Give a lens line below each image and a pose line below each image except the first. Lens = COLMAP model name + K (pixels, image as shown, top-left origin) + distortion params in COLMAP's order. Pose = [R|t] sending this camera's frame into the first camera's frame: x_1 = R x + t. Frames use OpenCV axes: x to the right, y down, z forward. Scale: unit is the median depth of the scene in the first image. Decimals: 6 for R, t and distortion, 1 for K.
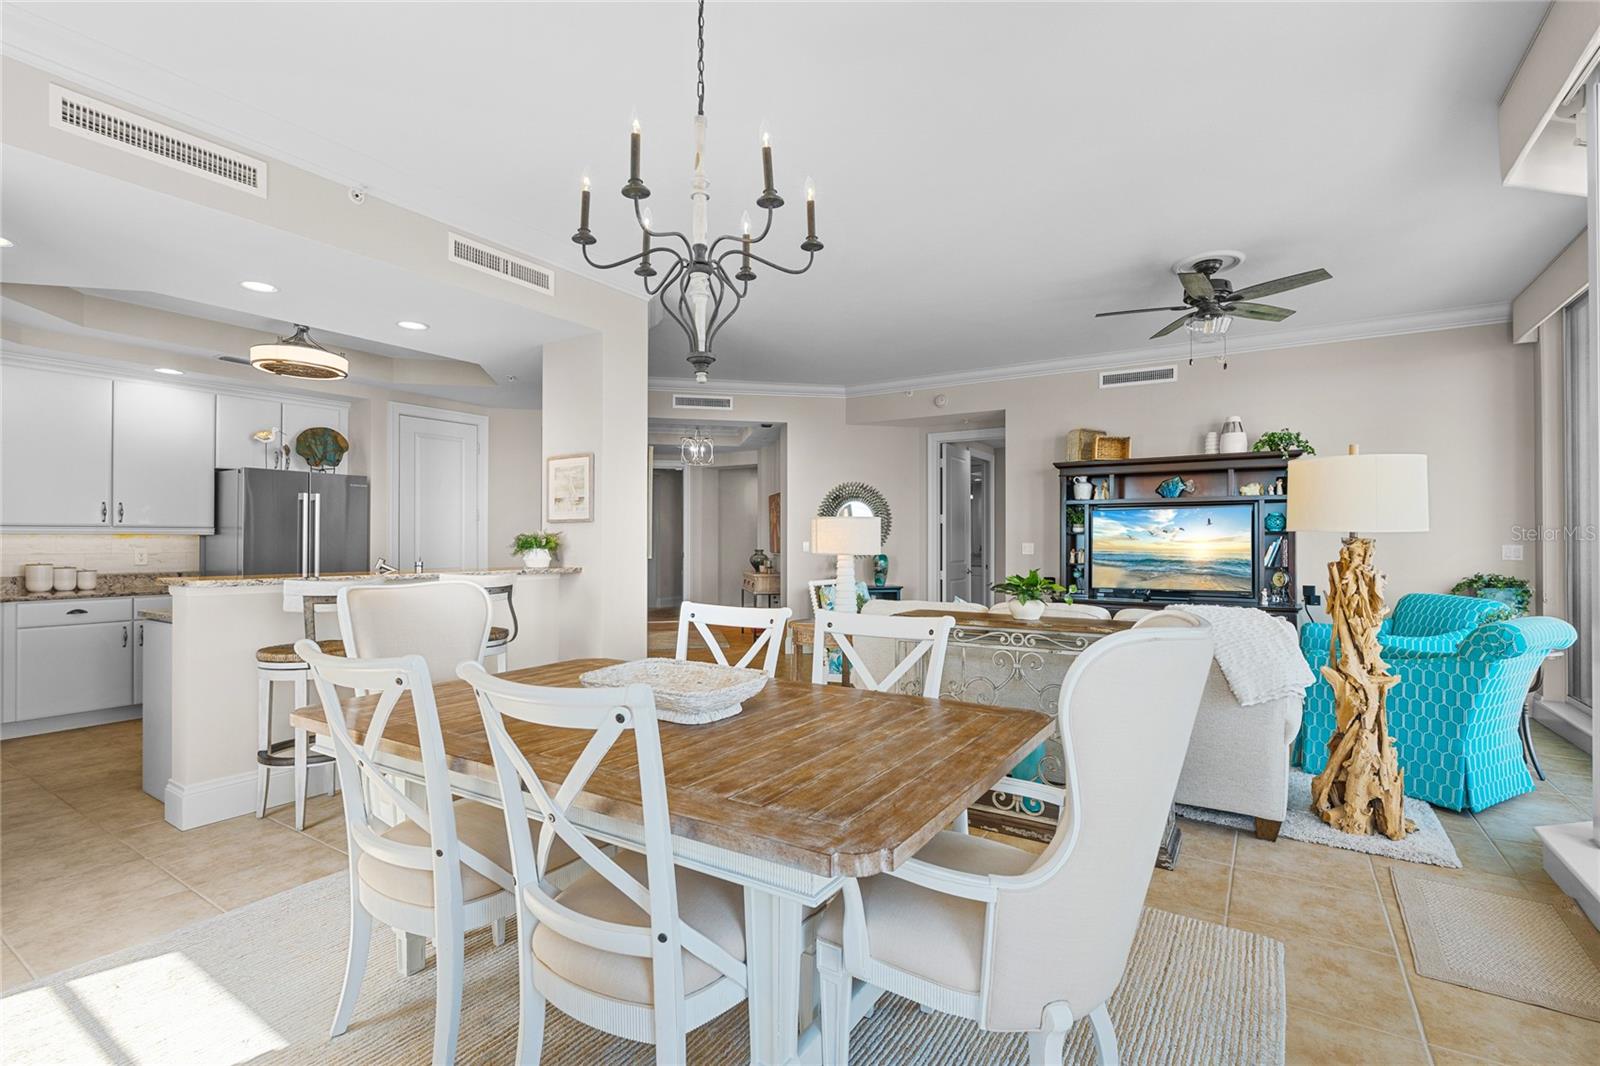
lens RADIAL K [[744.2, 0, 787.2], [0, 744.2, 536.6], [0, 0, 1]] dist [0.000444, -0.000710]
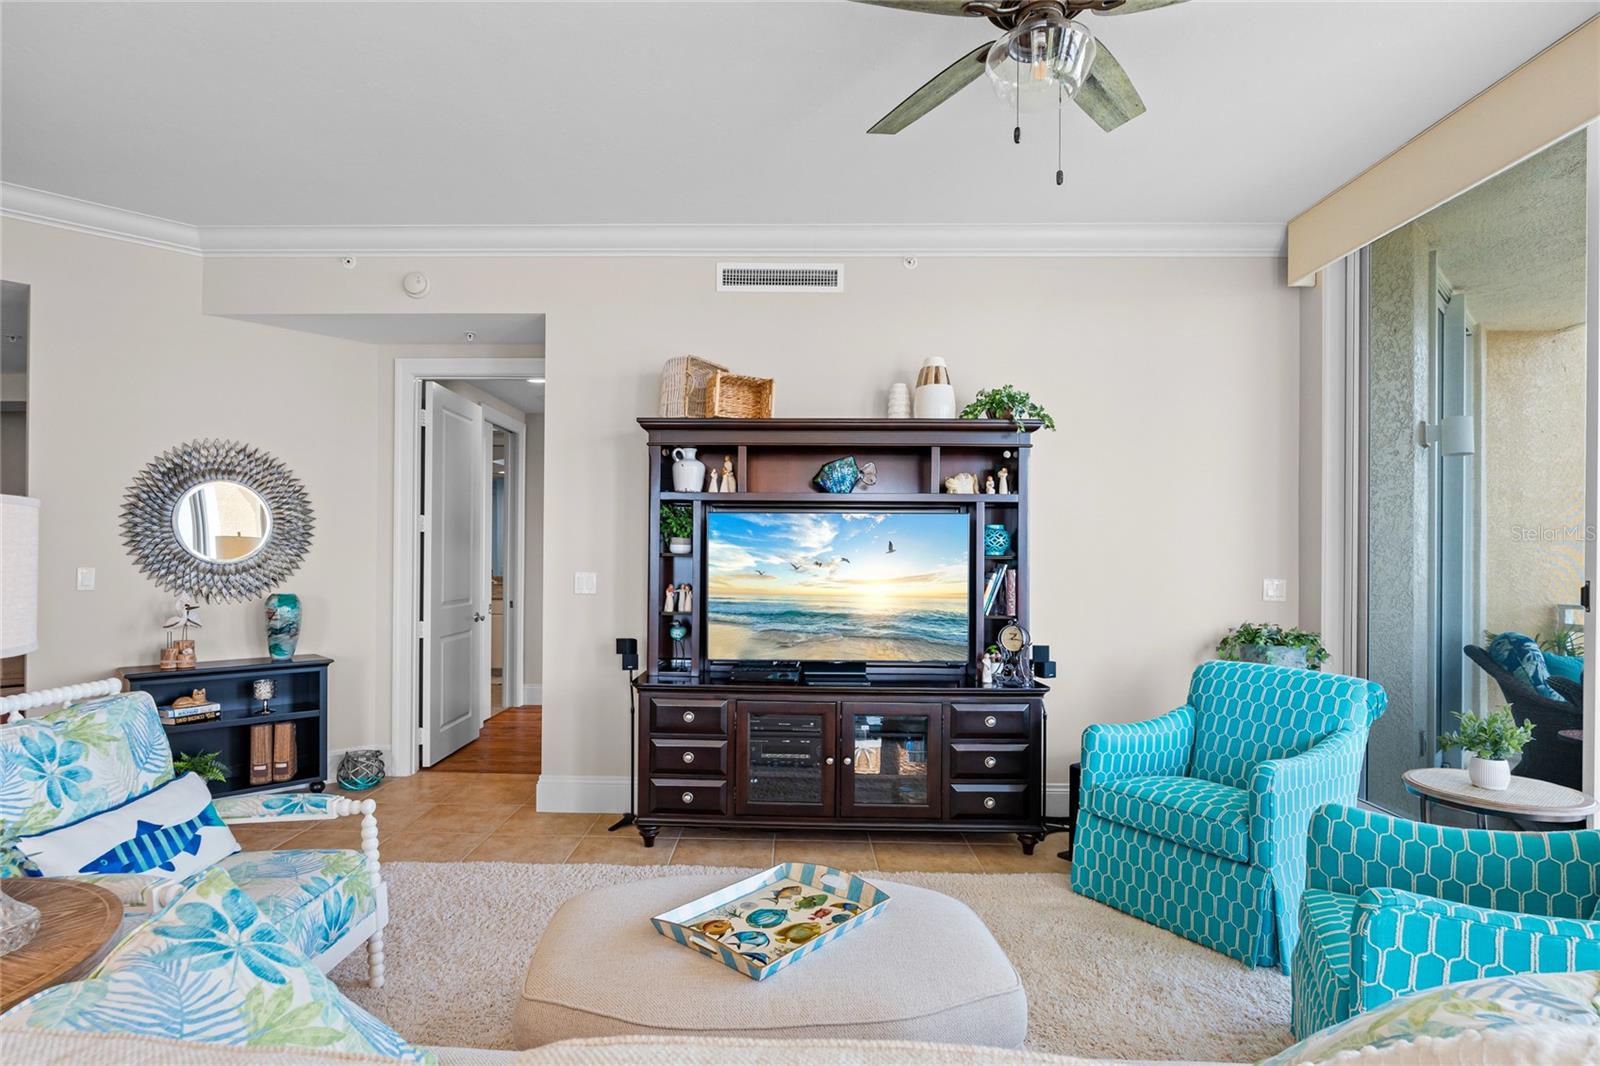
lens RADIAL K [[811.0, 0, 774.7], [0, 811.0, 551.9], [0, 0, 1]] dist [-0.001338, 0.000329]
pose [[0.846517, 0.010698, 0.532255, 0.143369], [-0.010461, 0.999939, -0.003461, -0.005634], [-0.532259, -0.002638, 0.846577, 0.483661]]
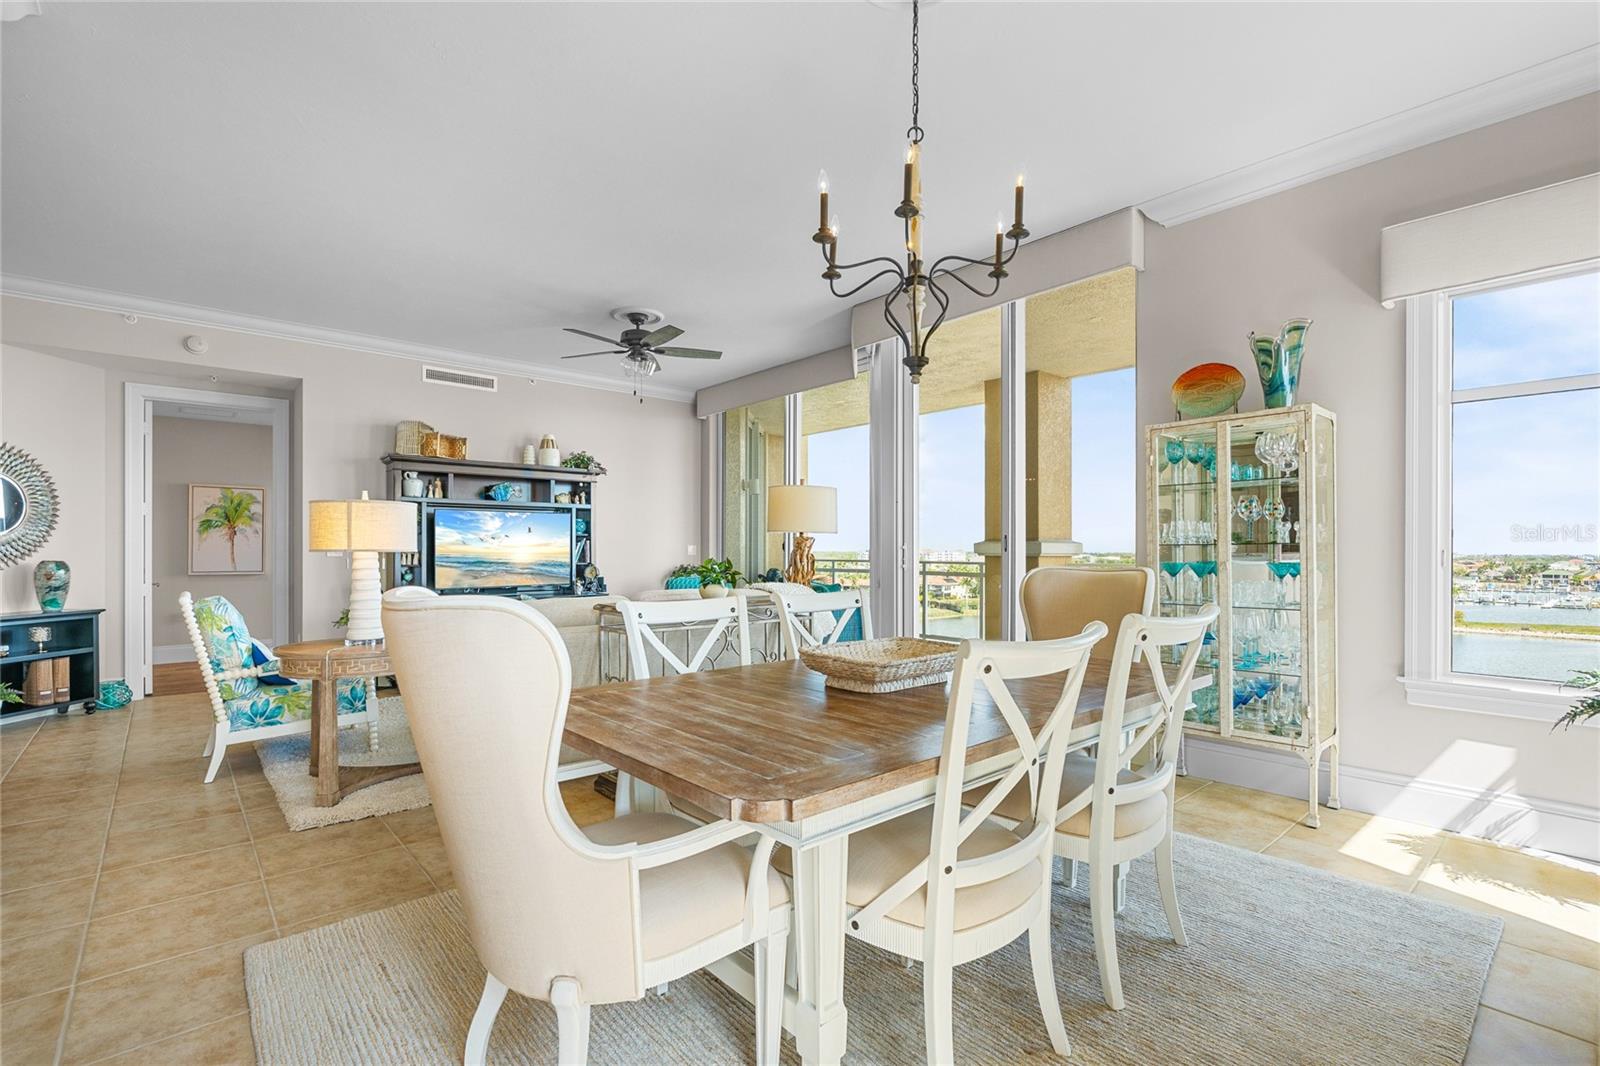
lens RADIAL K [[770.9, 0, 803.8], [0, 770.9, 540.9], [0, 0, 1]] dist [-0.007078, 0.000320]
pose [[0.260800, 0.017702, 0.965231, -0.410896], [-0.001637, 0.999839, -0.017895, 0.022251], [-0.965392, 0.003087, 0.260787, 0.280721]]
